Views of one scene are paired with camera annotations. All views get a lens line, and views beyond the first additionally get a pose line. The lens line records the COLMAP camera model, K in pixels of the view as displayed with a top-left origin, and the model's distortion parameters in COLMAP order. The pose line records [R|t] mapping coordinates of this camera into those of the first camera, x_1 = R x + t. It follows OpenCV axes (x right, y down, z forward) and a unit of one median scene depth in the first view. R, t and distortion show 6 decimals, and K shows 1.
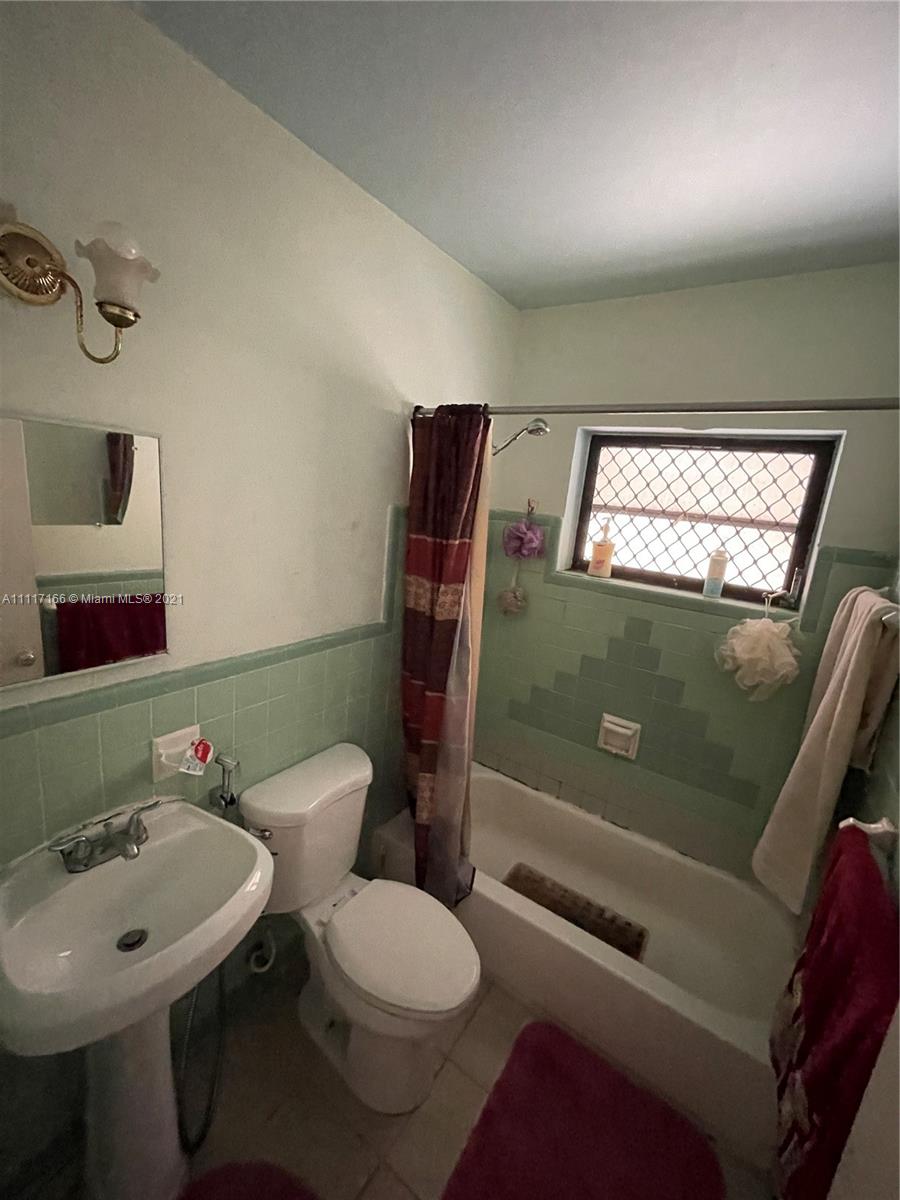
lens RADIAL K [[489.7, 0, 450.0], [0, 489.7, 600.0], [0, 0, 1]] dist [-0.001000, -0.000133]
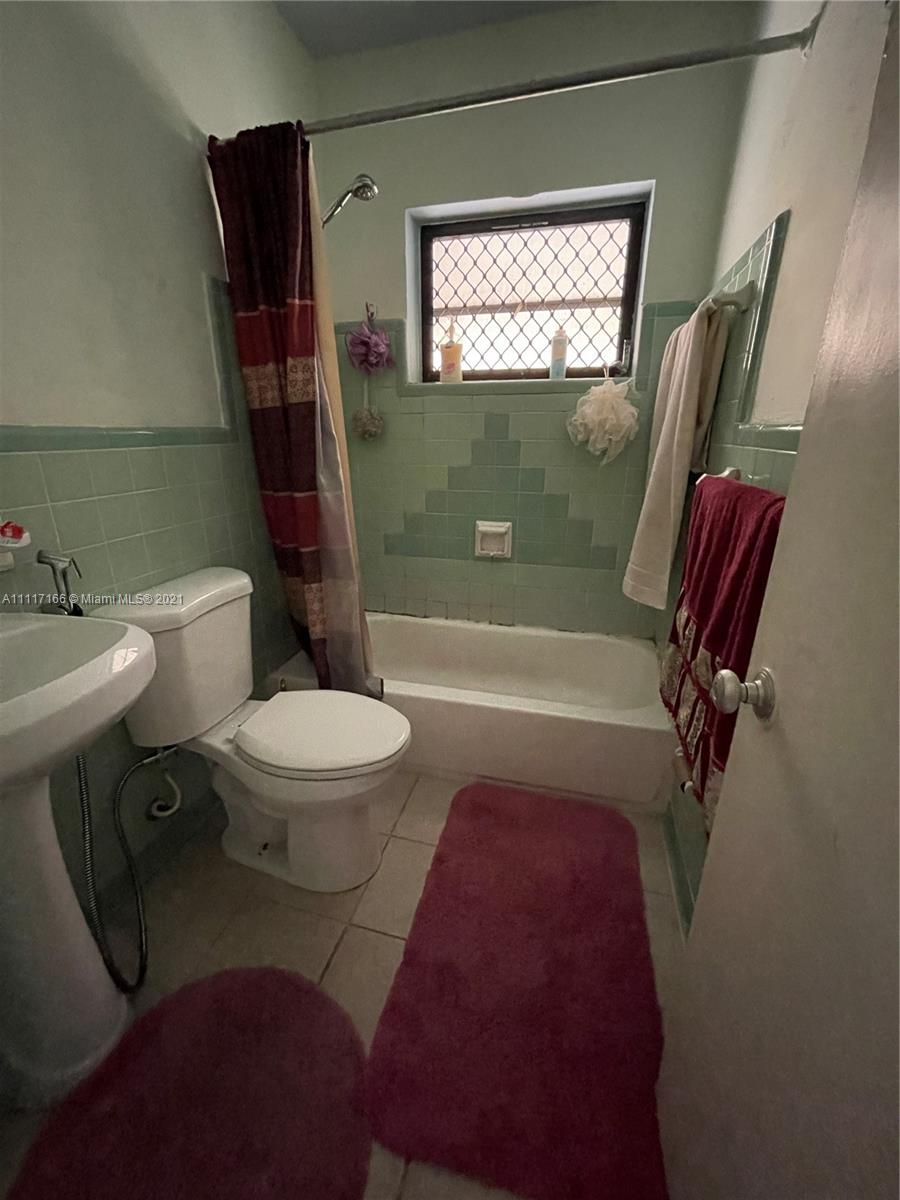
lens RADIAL K [[485.1, 0, 450.0], [0, 485.1, 600.0], [0, 0, 1]] dist [-0.002470, -0.000279]
pose [[0.940482, -0.193542, 0.279346, -0.065806], [0.155043, 0.975816, 0.154096, 0.279213], [-0.302414, -0.101614, 0.947745, 0.048170]]
